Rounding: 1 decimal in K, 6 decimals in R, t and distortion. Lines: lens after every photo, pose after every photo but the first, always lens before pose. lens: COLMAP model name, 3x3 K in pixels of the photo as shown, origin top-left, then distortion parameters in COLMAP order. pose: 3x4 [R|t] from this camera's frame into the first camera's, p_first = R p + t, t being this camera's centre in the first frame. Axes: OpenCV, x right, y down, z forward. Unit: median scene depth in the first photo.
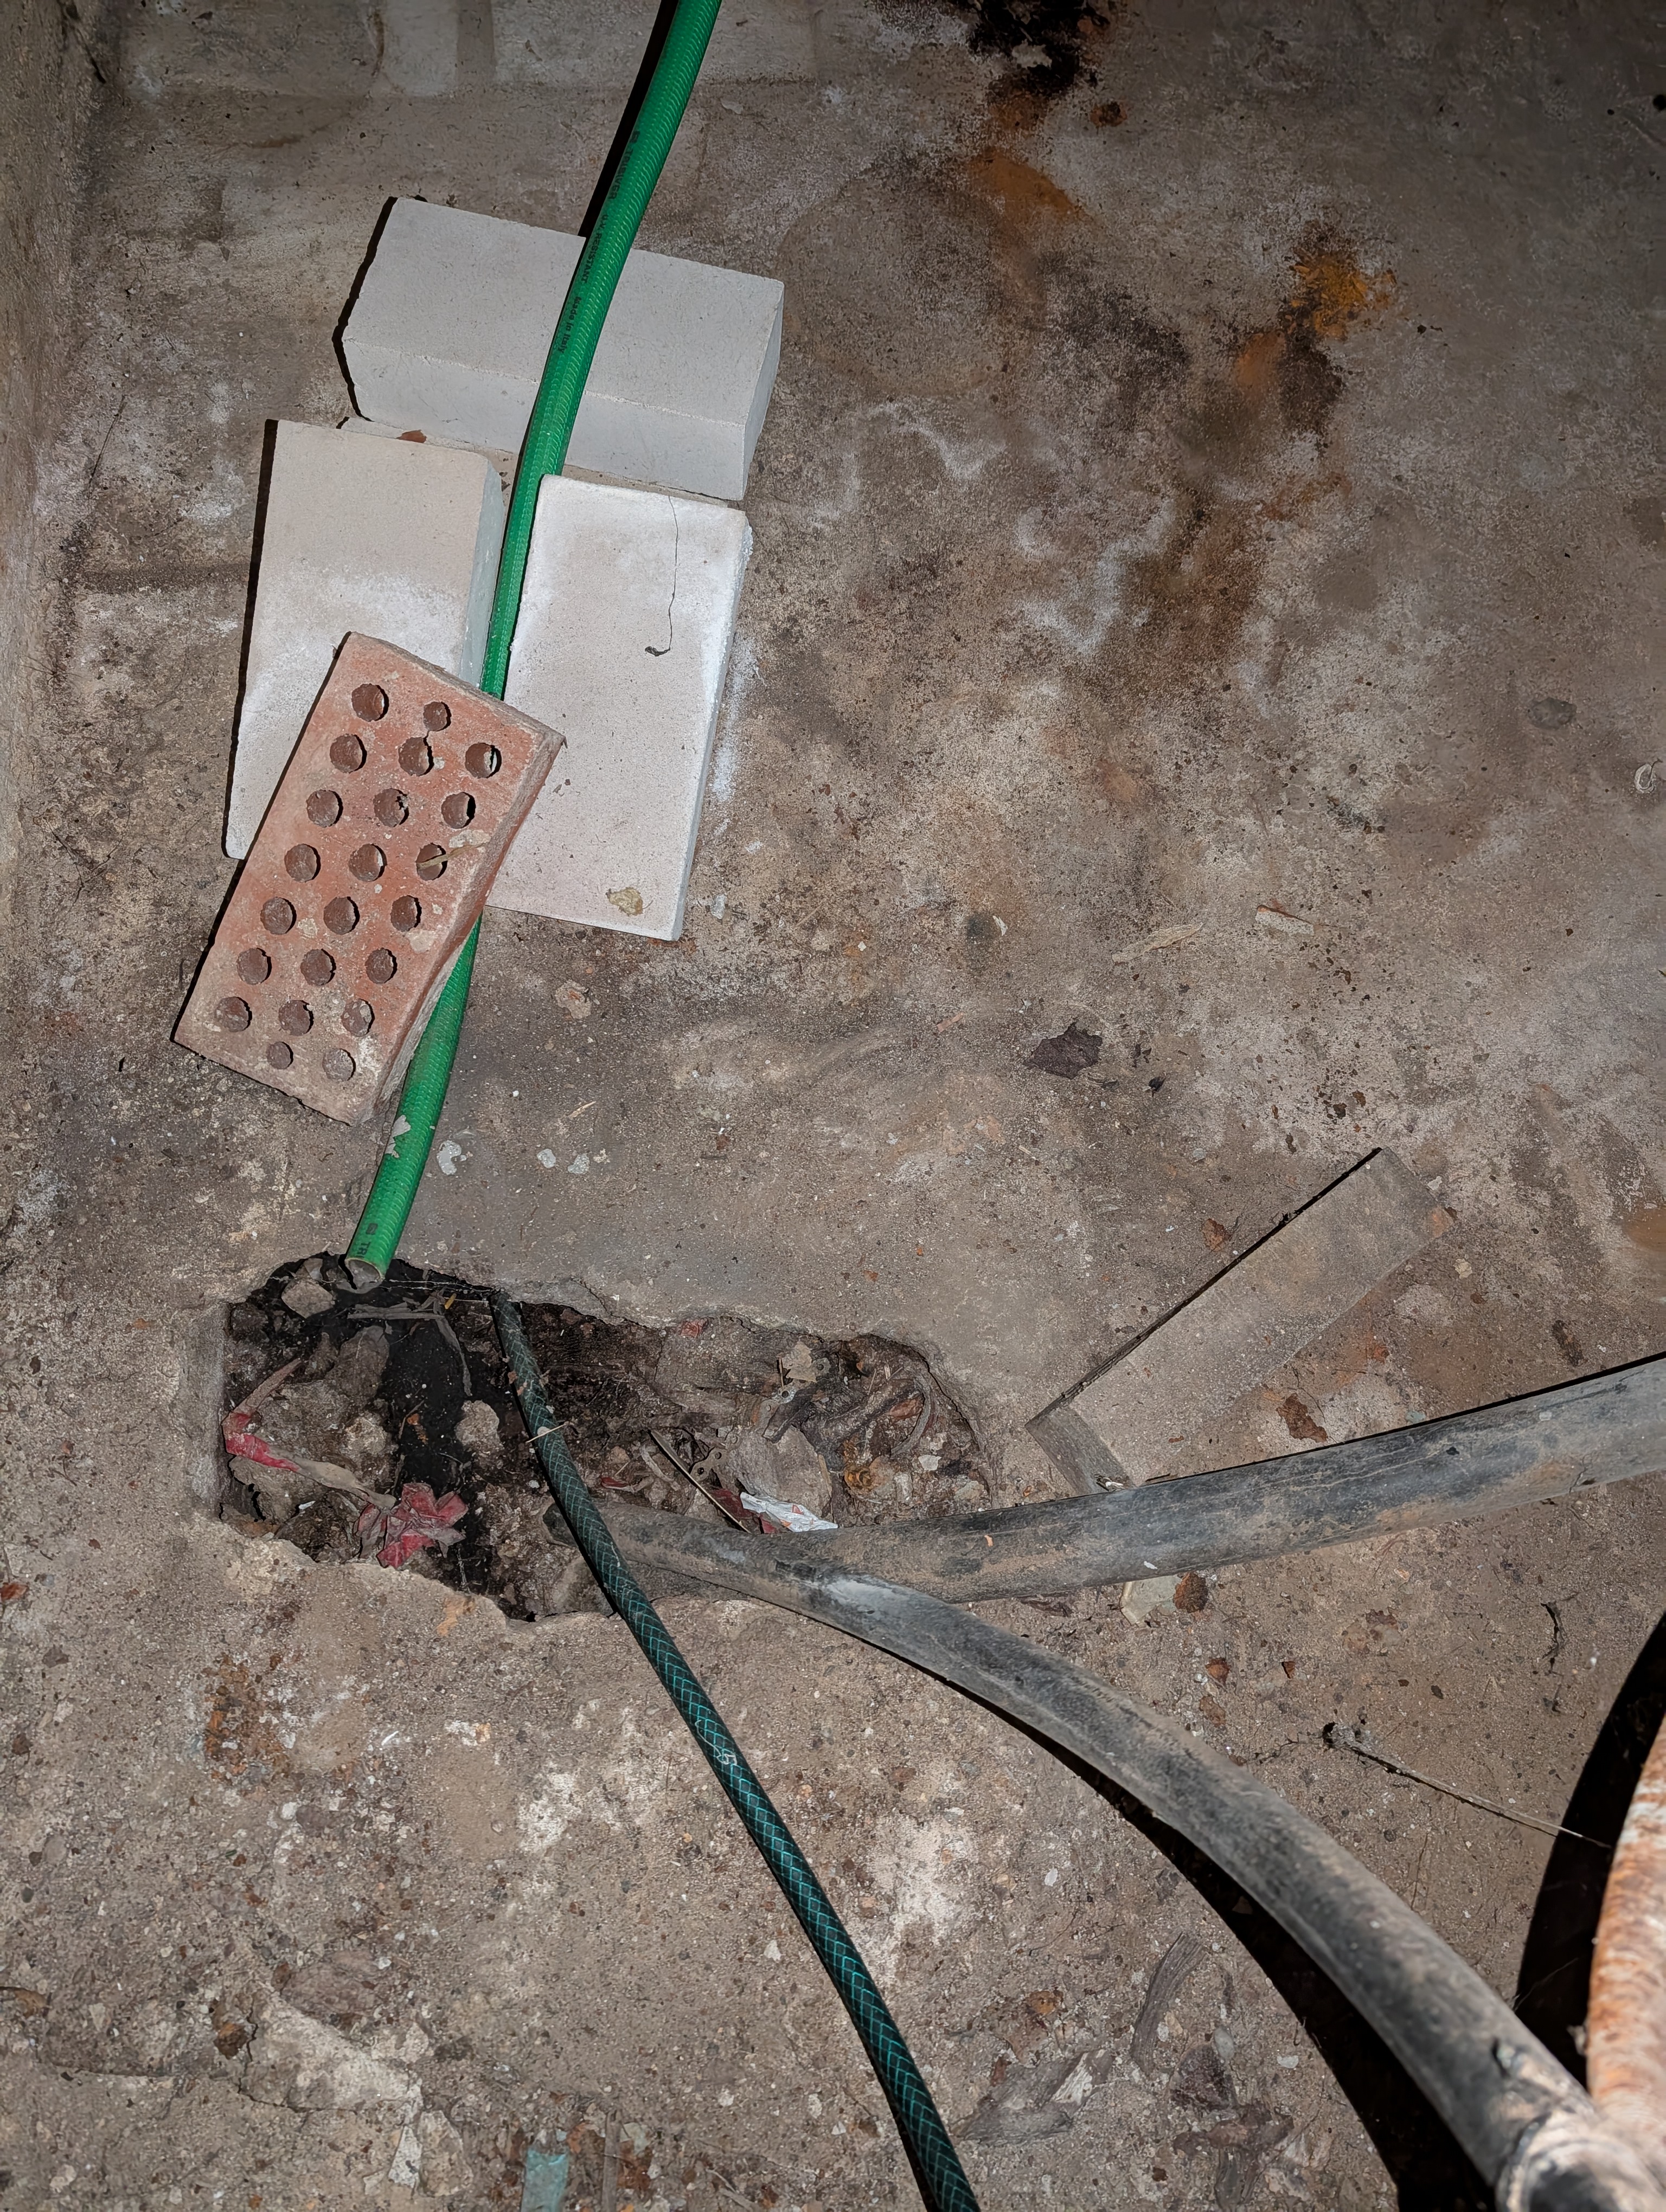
lens RADIAL K [[1600.3, 0, 826.0], [0, 1600.3, 1096.3], [0, 0, 1]] dist [0.015272, -0.015808]
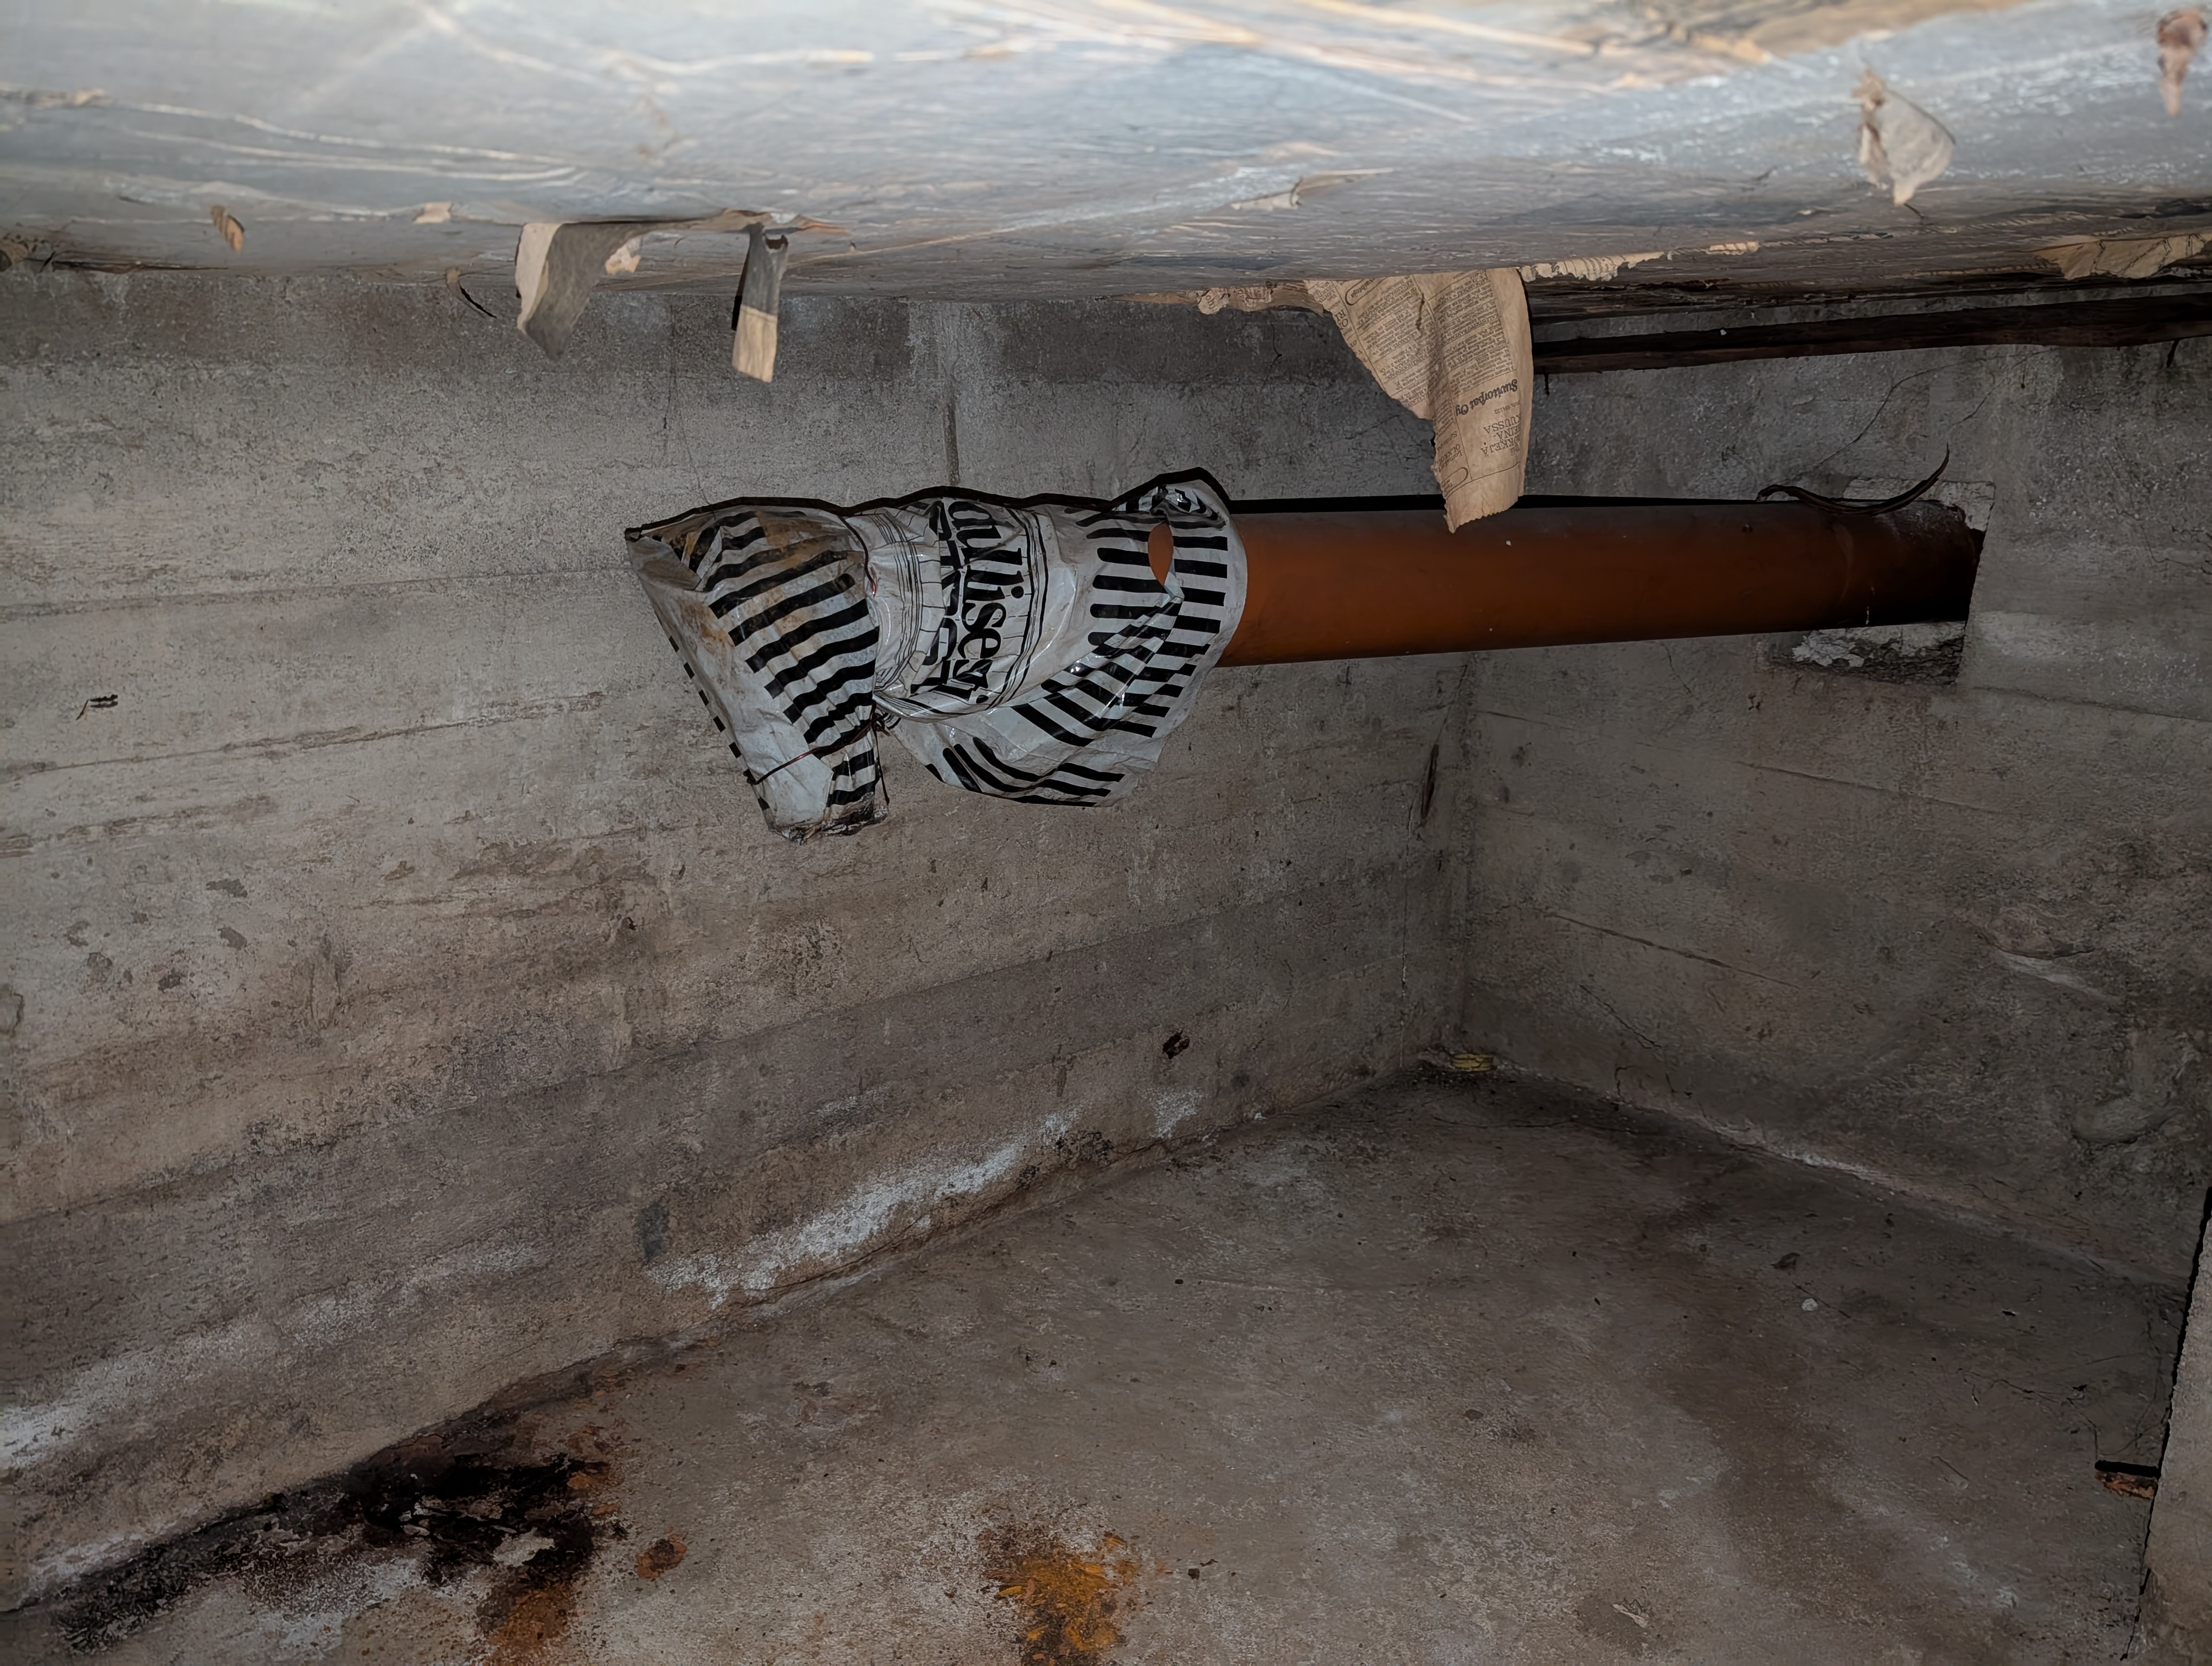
lens RADIAL K [[1600.3, 0, 1097.1], [0, 1600.3, 843.0], [0, 0, 1]] dist [0.015272, -0.015808]
pose [[0.798247, -0.252738, 0.546740, 0.021434], [0.591651, 0.499170, -0.633070, -0.208603], [-0.112915, 0.828826, 0.547994, 0.331719]]
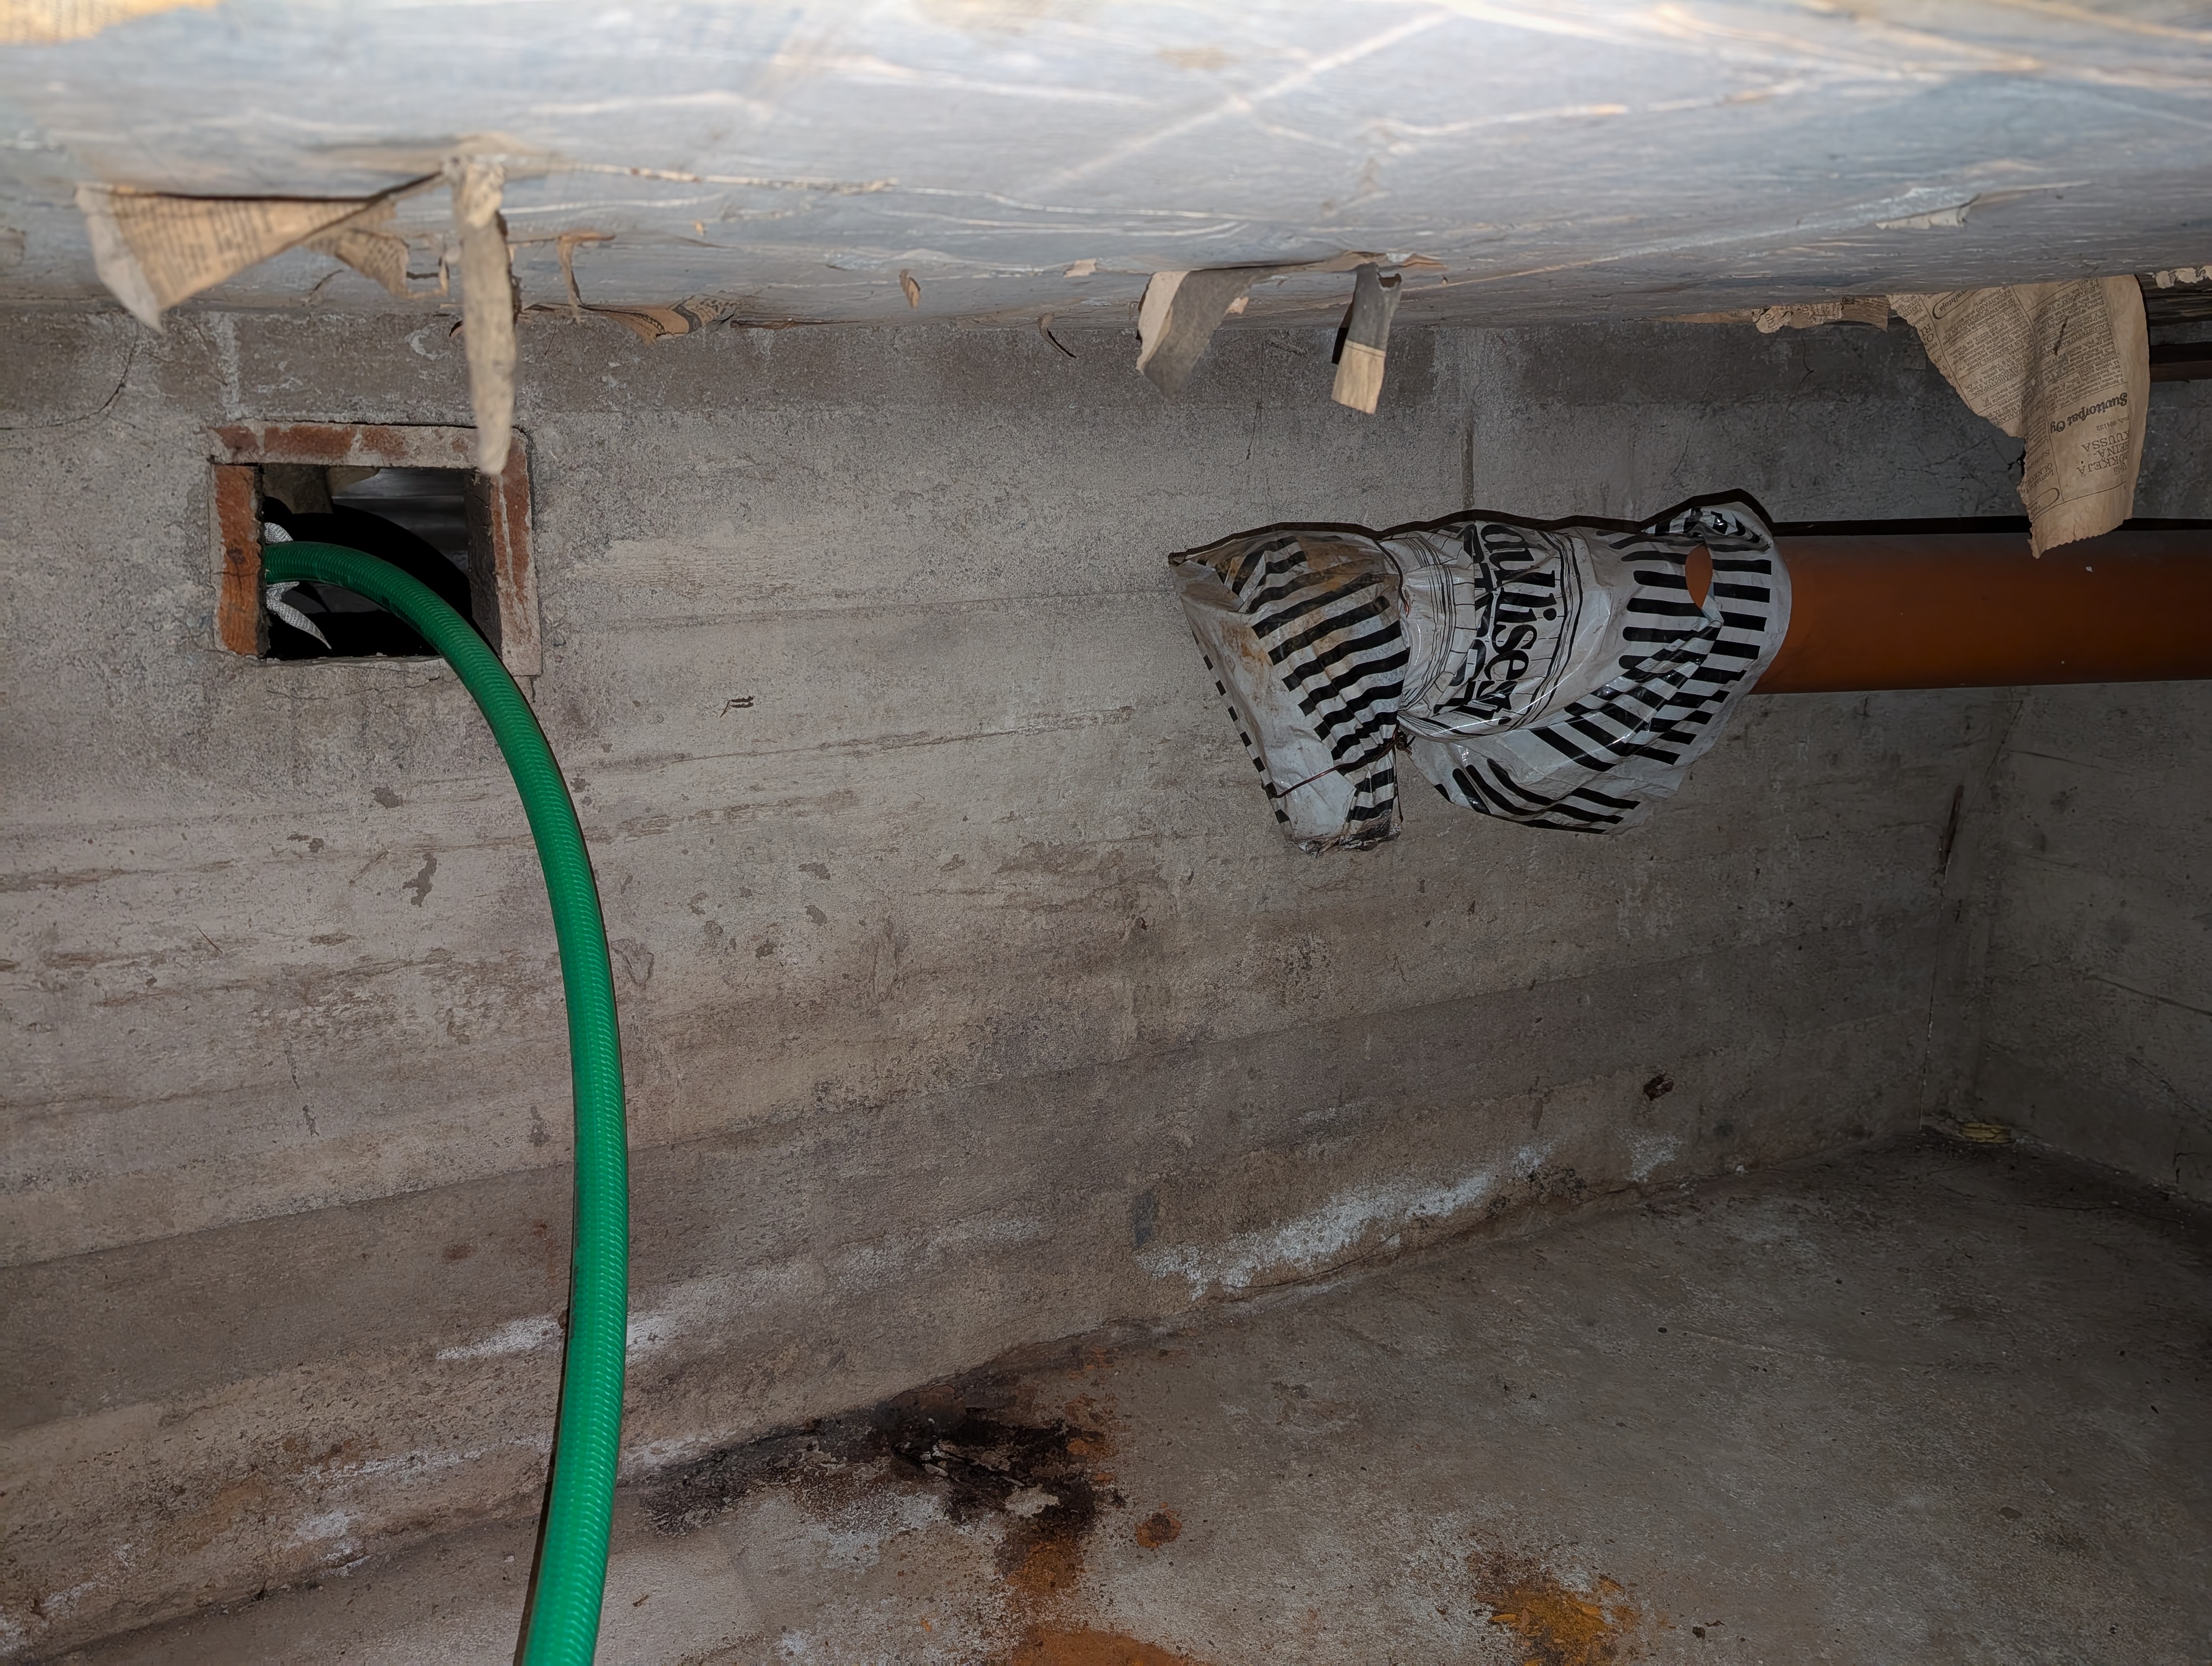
lens RADIAL K [[1600.3, 0, 1092.1], [0, 1600.3, 835.6], [0, 0, 1]] dist [0.015272, -0.015808]
pose [[0.920213, -0.202719, 0.334832, -0.038708], [0.391094, 0.510975, -0.765474, -0.221914], [-0.015915, 0.835350, 0.549488, 0.326960]]
